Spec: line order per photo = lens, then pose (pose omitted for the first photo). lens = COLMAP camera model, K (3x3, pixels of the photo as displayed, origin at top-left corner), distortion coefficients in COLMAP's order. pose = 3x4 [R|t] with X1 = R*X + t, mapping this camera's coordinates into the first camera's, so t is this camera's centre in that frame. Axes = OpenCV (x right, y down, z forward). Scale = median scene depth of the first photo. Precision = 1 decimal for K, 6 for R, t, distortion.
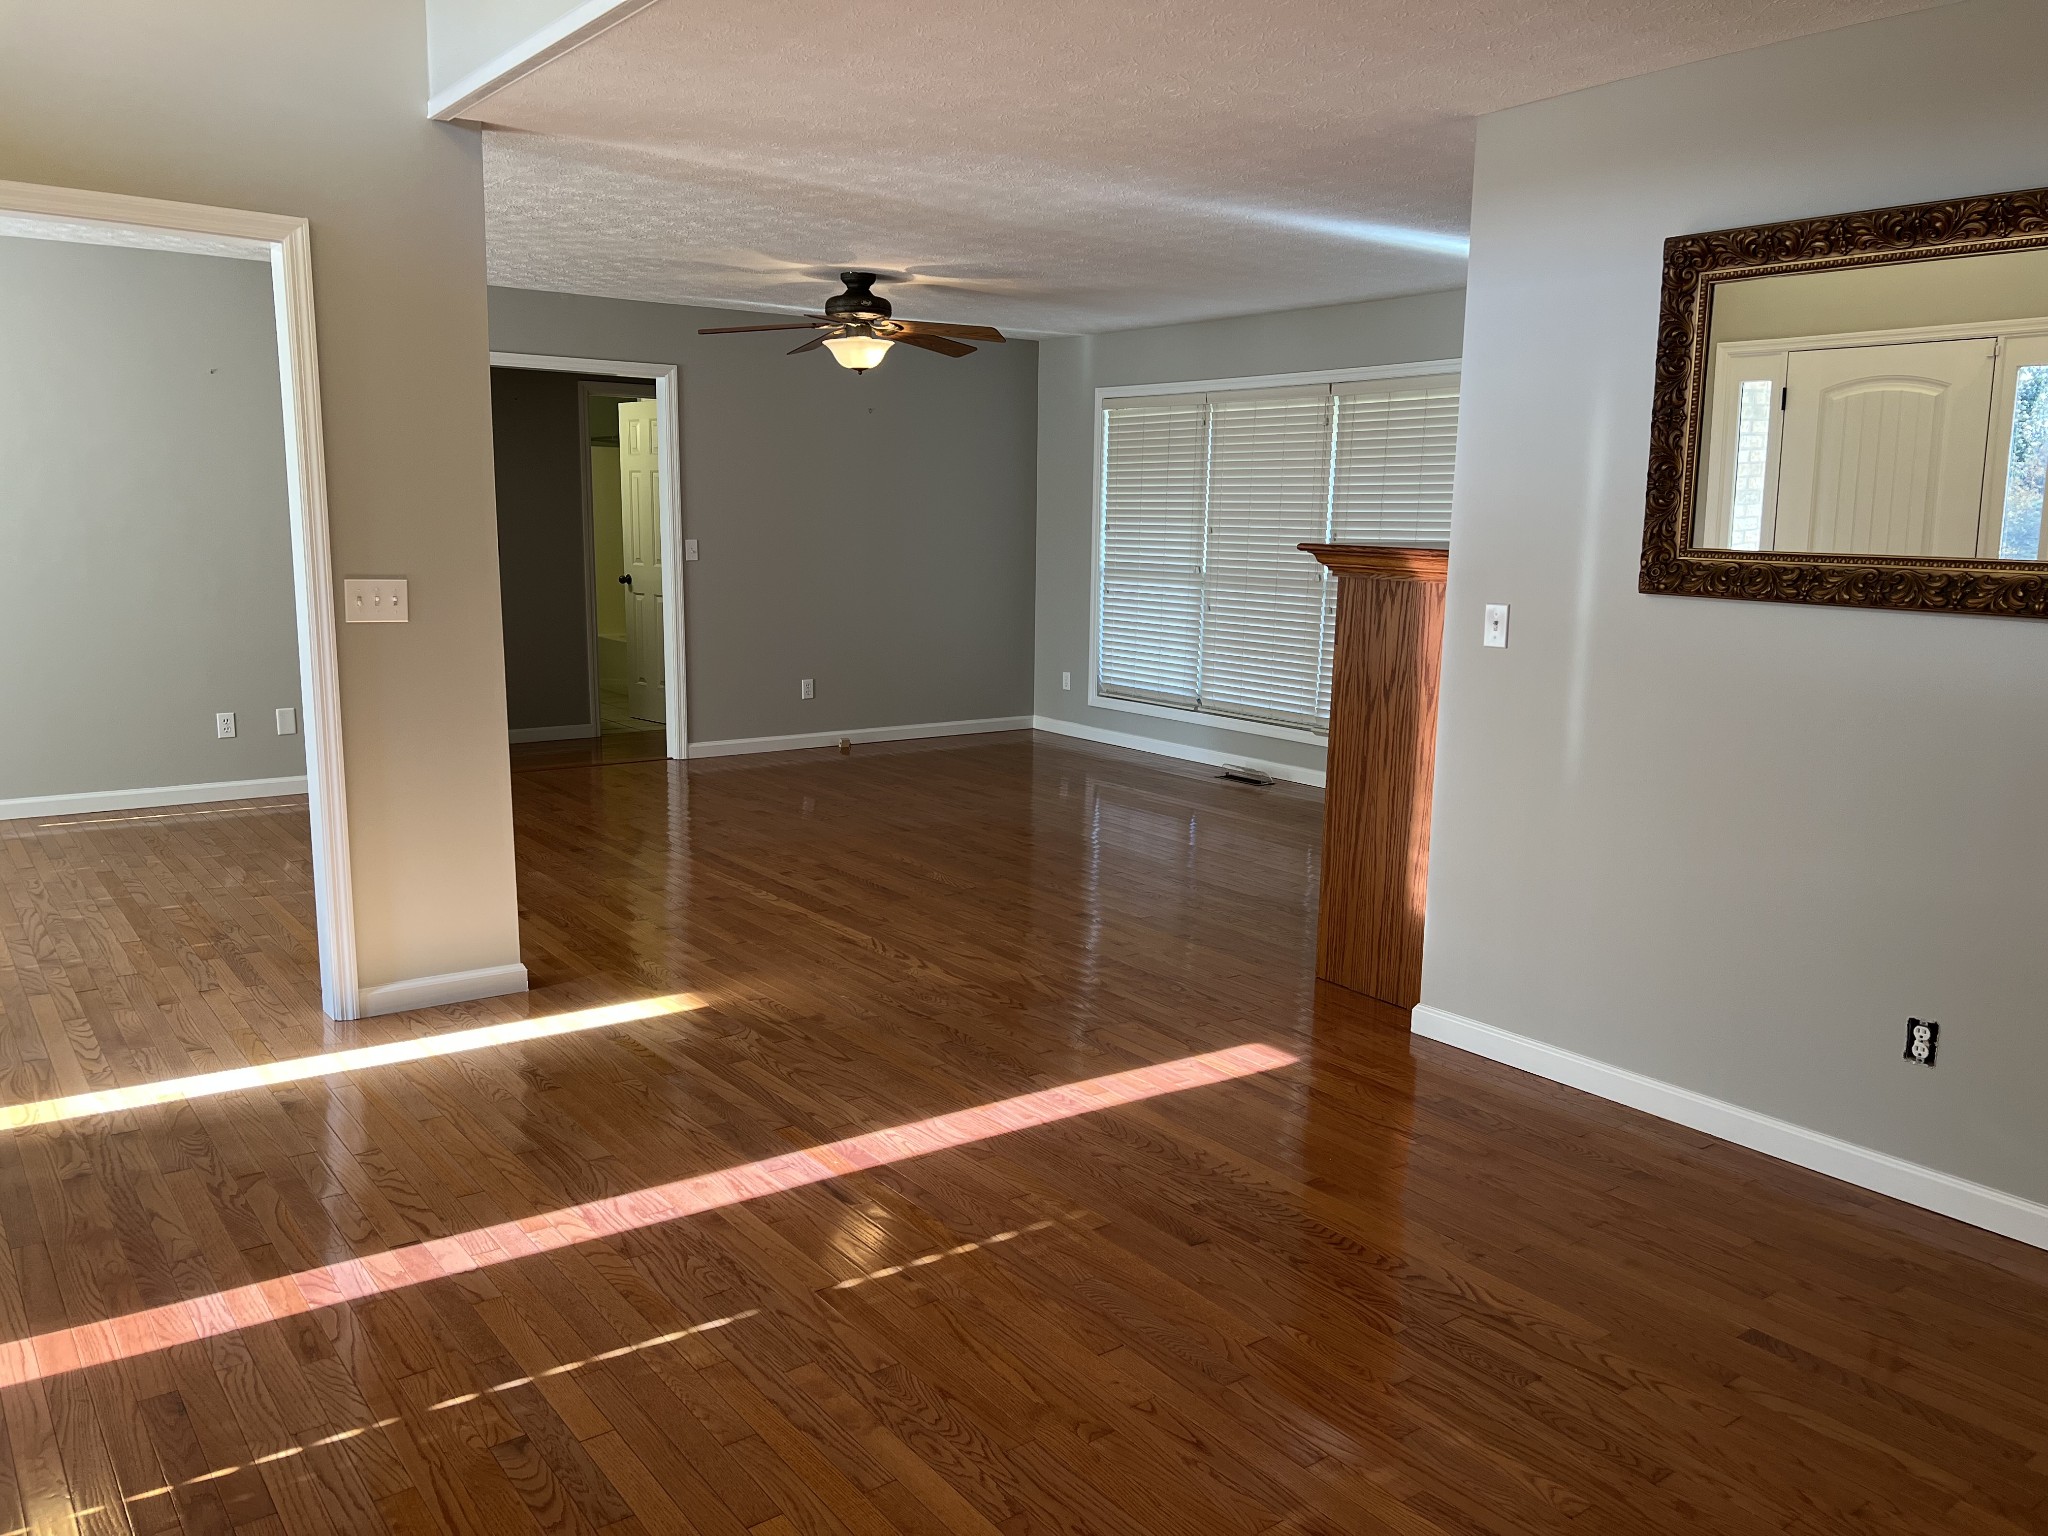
lens RADIAL K [[1560.4, 0, 1021.5], [0, 1560.4, 786.6], [0, 0, 1]] dist [0.026880, -0.012469]
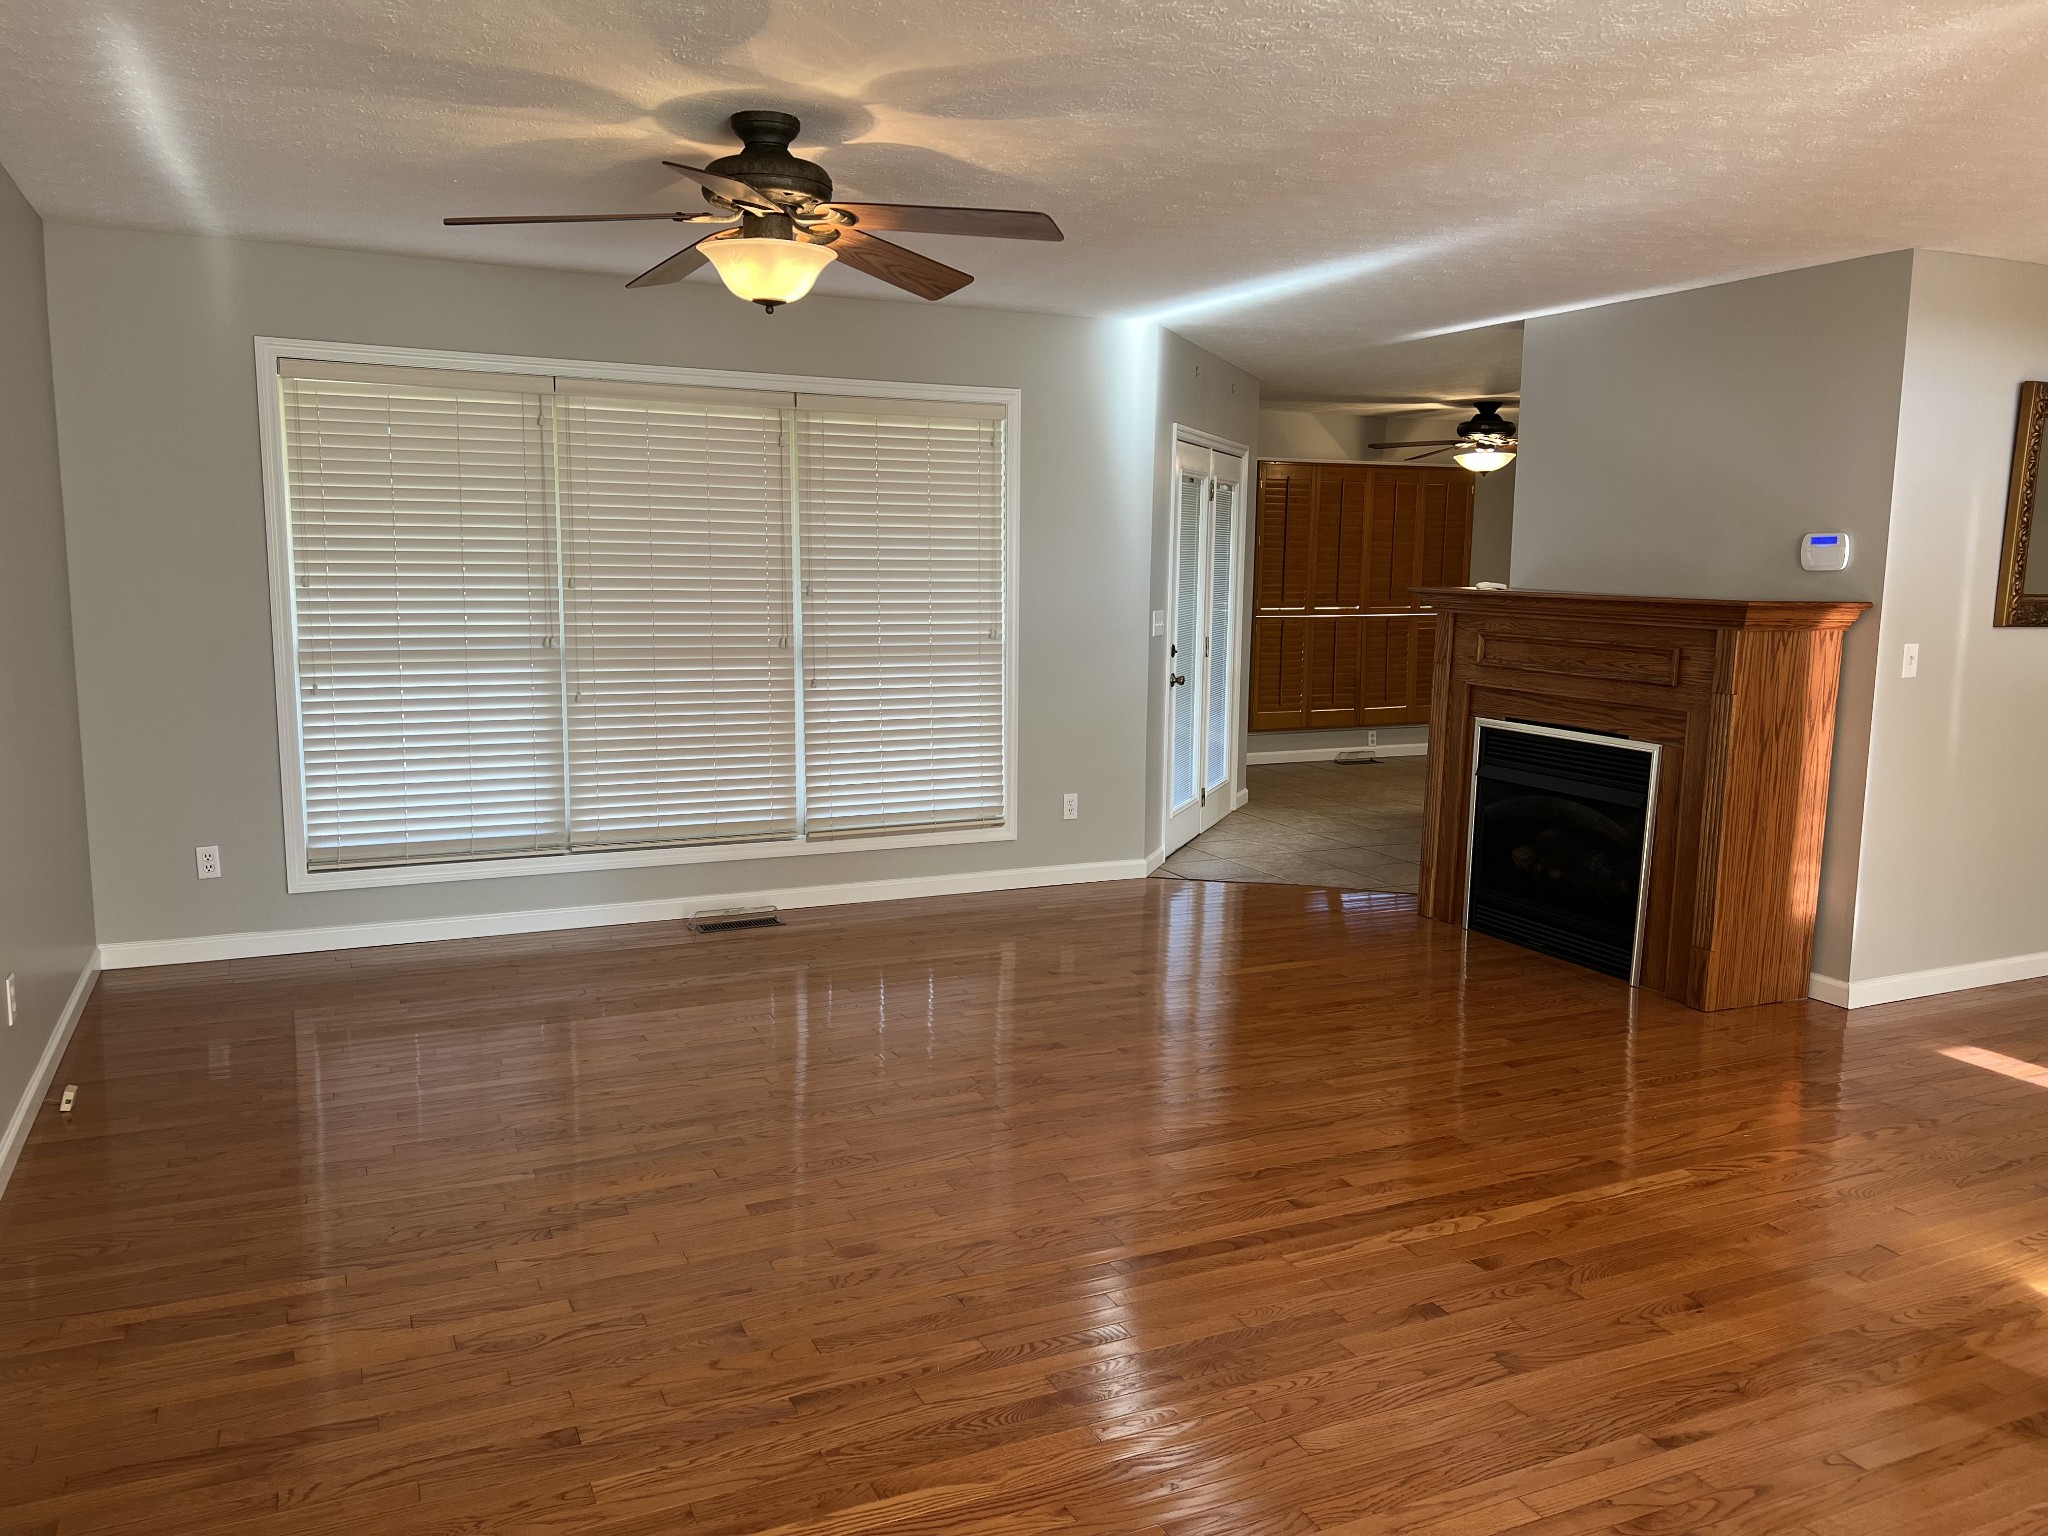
lens RADIAL K [[1562.8, 0, 1024.0], [0, 1562.8, 768.0], [0, 0, 1]] dist [0.000355, -0.003115]
pose [[0.184885, -0.142066, 0.972438, -0.616686], [0.161817, 0.980392, 0.112462, -0.159675], [-0.969346, 0.136564, 0.204249, 0.840617]]
